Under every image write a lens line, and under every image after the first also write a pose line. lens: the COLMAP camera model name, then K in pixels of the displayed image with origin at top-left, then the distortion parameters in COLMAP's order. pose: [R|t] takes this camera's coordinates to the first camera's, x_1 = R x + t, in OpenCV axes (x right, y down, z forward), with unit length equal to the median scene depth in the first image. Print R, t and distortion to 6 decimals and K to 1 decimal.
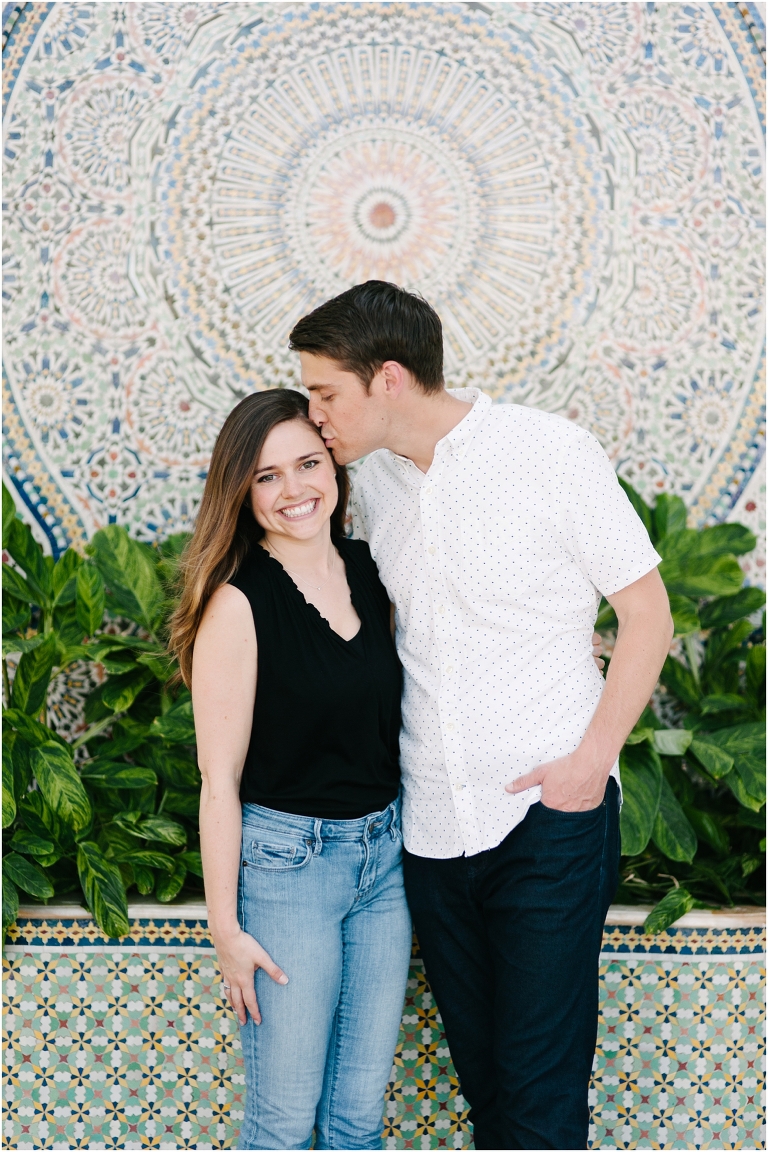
lens RADIAL K [[2866.2, 0, 415.8], [0, 2866.2, 576.0], [0, 0, 1]] dist [0.016545, -0.171202]
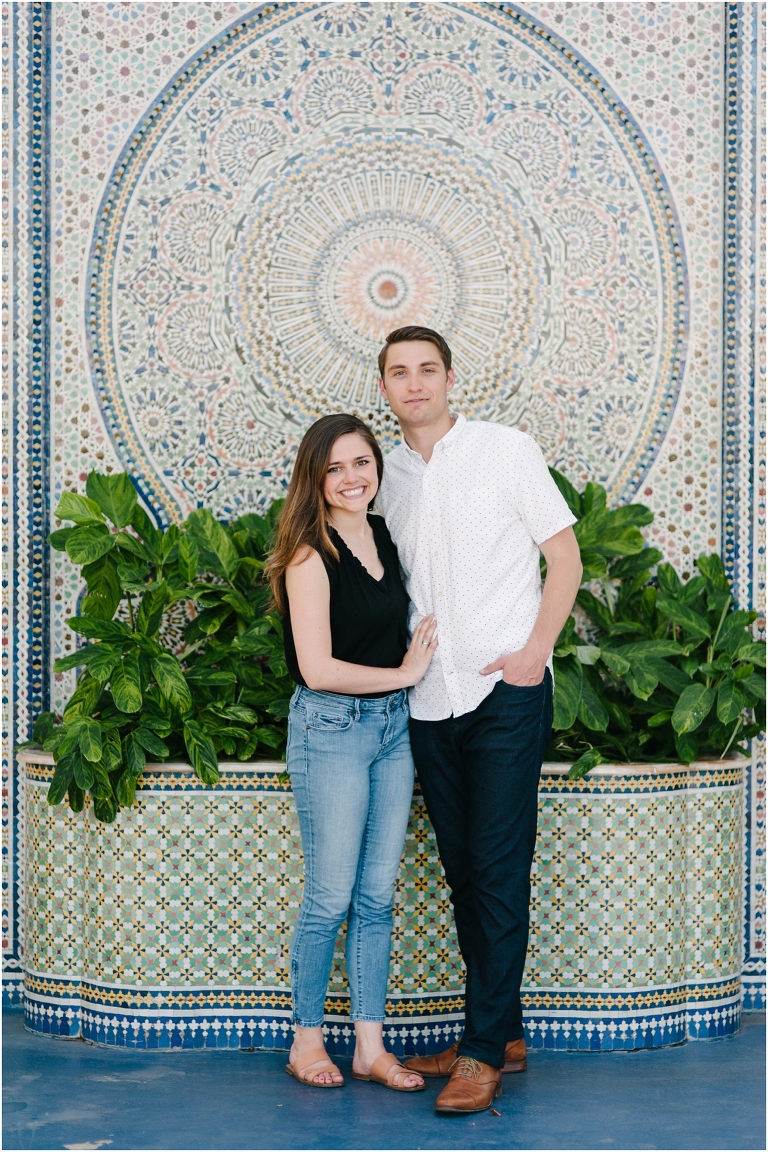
lens RADIAL K [[2866.2, 0, 415.8], [0, 2866.2, 576.0], [0, 0, 1]] dist [0.016545, -0.171202]
pose [[0.999928, -0.008806, -0.008142, 0.012665], [0.008754, 0.999941, -0.006360, 0.025663], [0.008197, 0.006288, 0.999947, -0.425276]]
